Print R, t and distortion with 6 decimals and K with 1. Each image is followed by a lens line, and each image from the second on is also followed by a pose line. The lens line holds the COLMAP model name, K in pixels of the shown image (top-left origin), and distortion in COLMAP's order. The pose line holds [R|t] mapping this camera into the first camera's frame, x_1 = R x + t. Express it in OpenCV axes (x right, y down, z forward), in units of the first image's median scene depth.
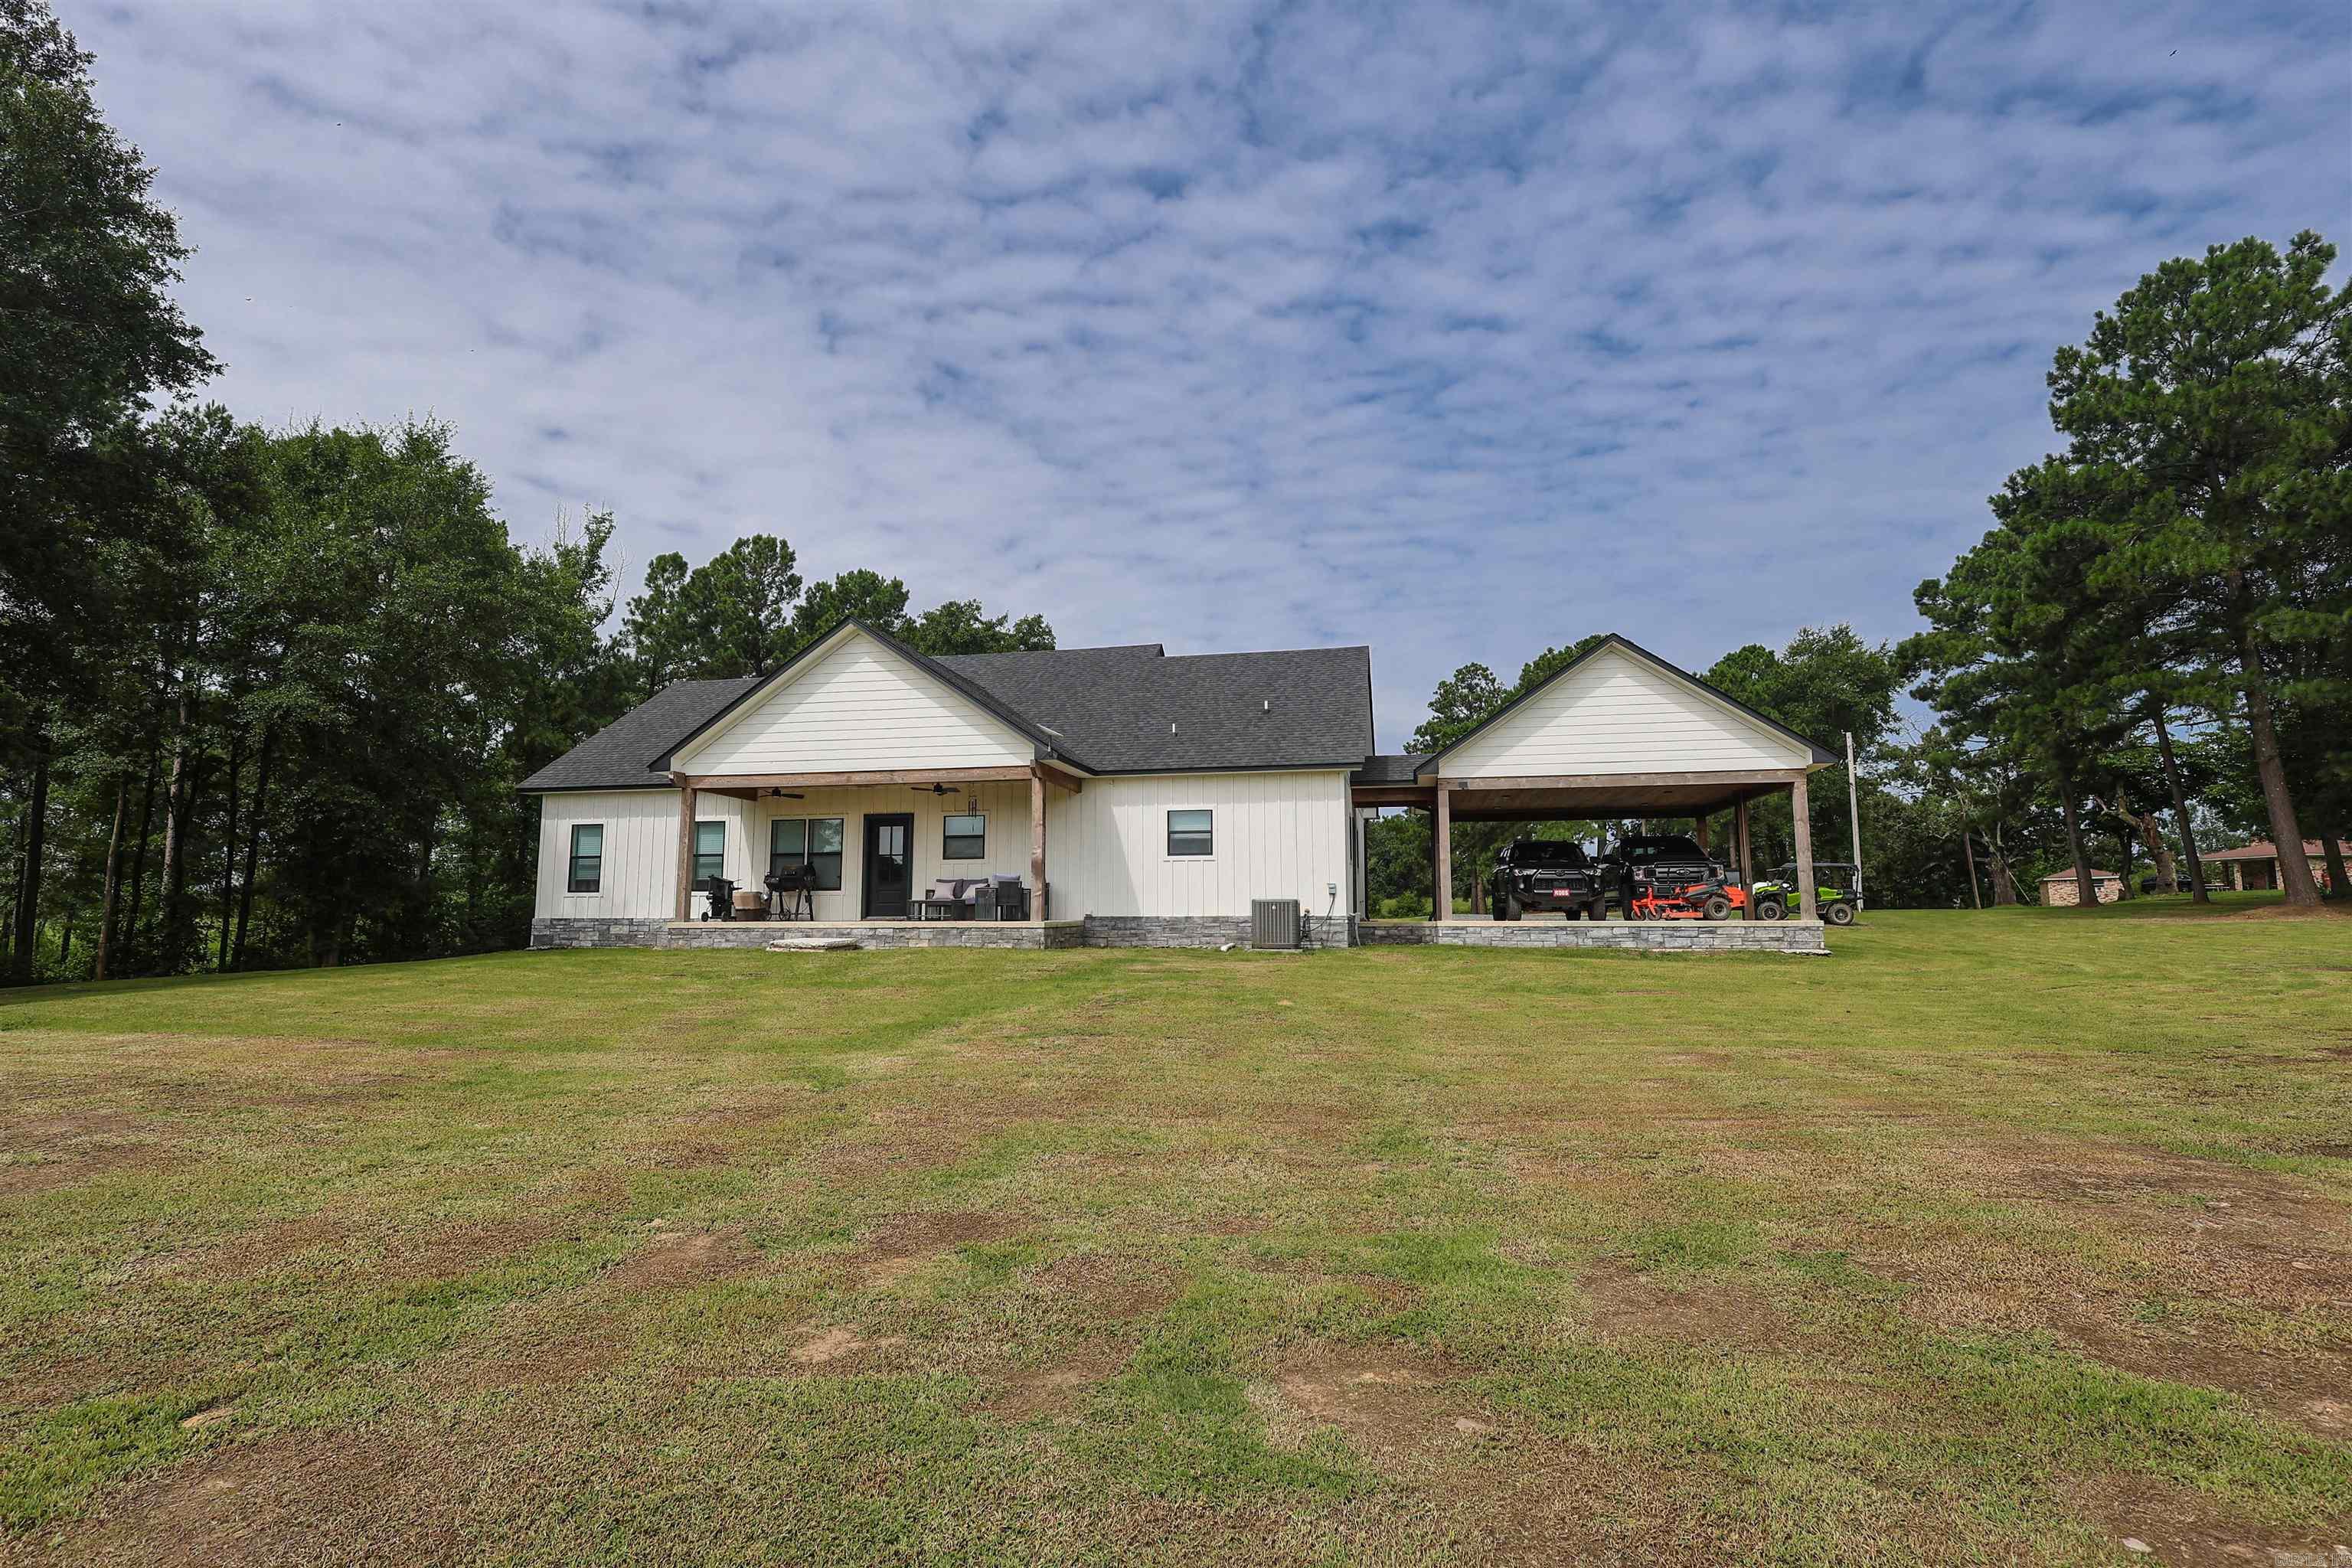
lens RADIAL K [[1087.5, 0, 1185.1], [0, 1087.5, 780.1], [0, 0, 1]] dist [0.003632, 0.000313]
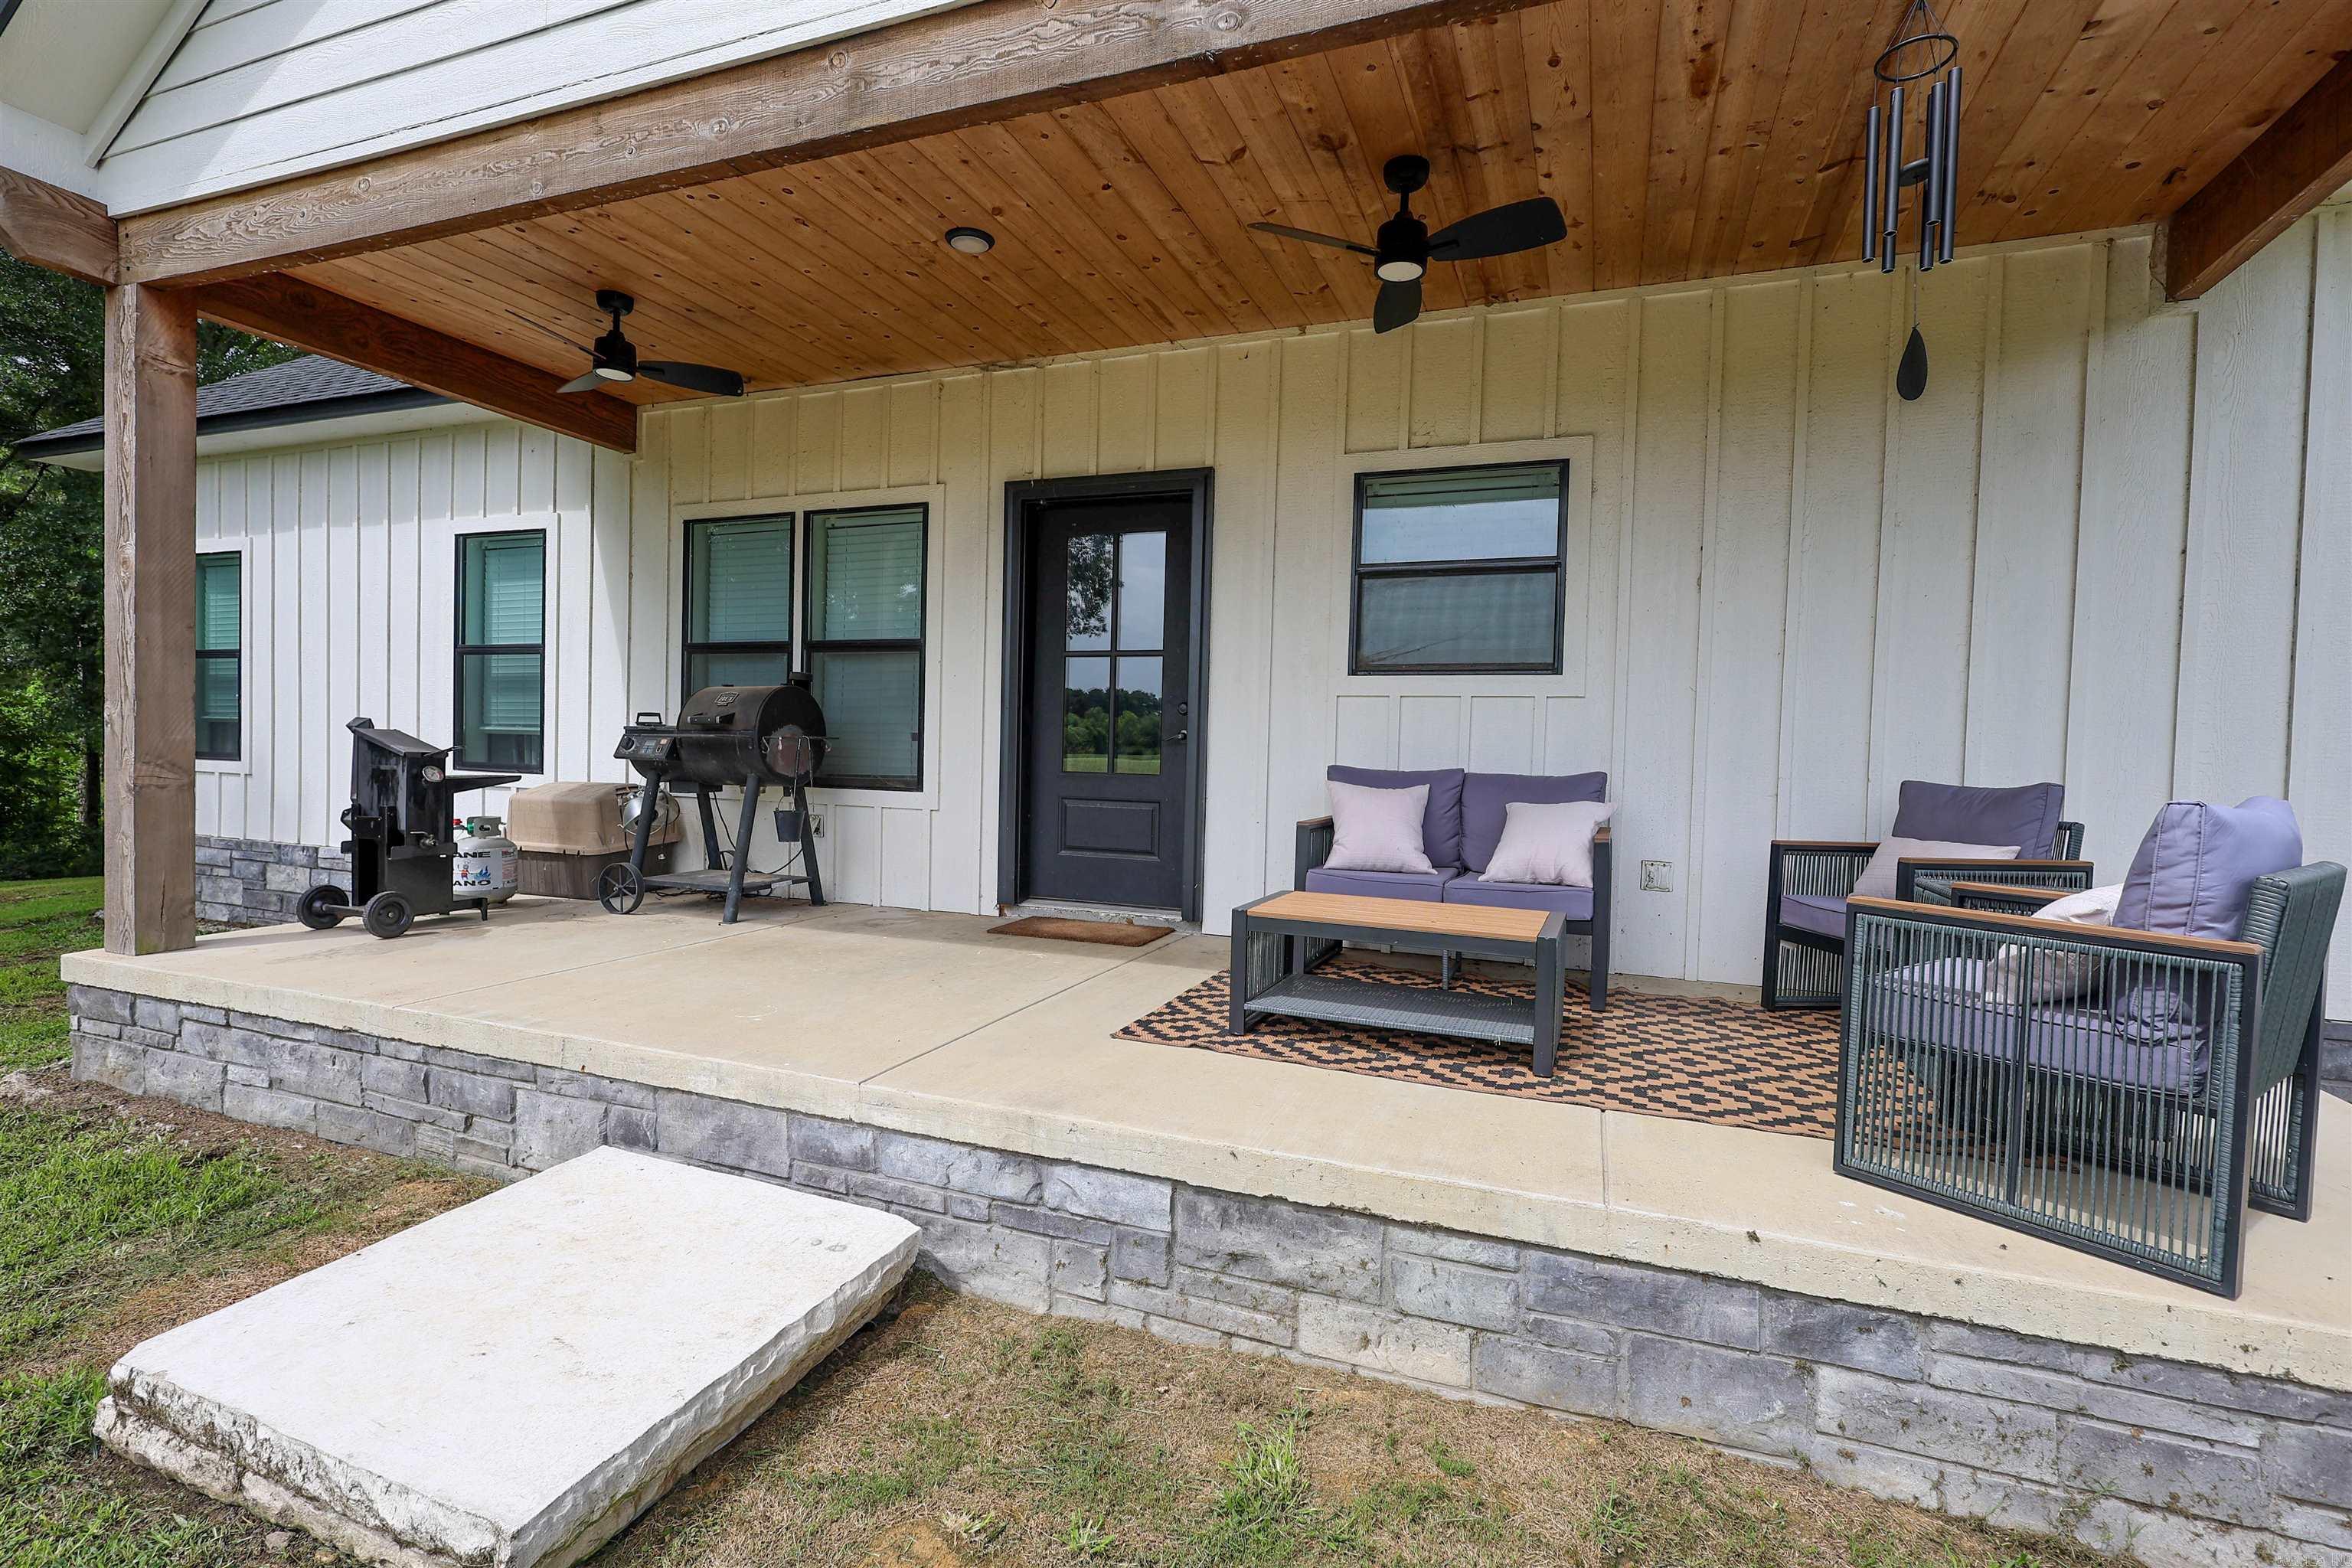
lens RADIAL K [[1087.5, 0, 1175.6], [0, 1087.5, 779.6], [0, 0, 1]] dist [0.003632, 0.000313]
pose [[0.983040, 0.034079, -0.180198, -0.213477], [-0.007183, 0.988984, 0.147851, 0.061272], [0.183252, -0.144049, 0.972455, 0.766004]]
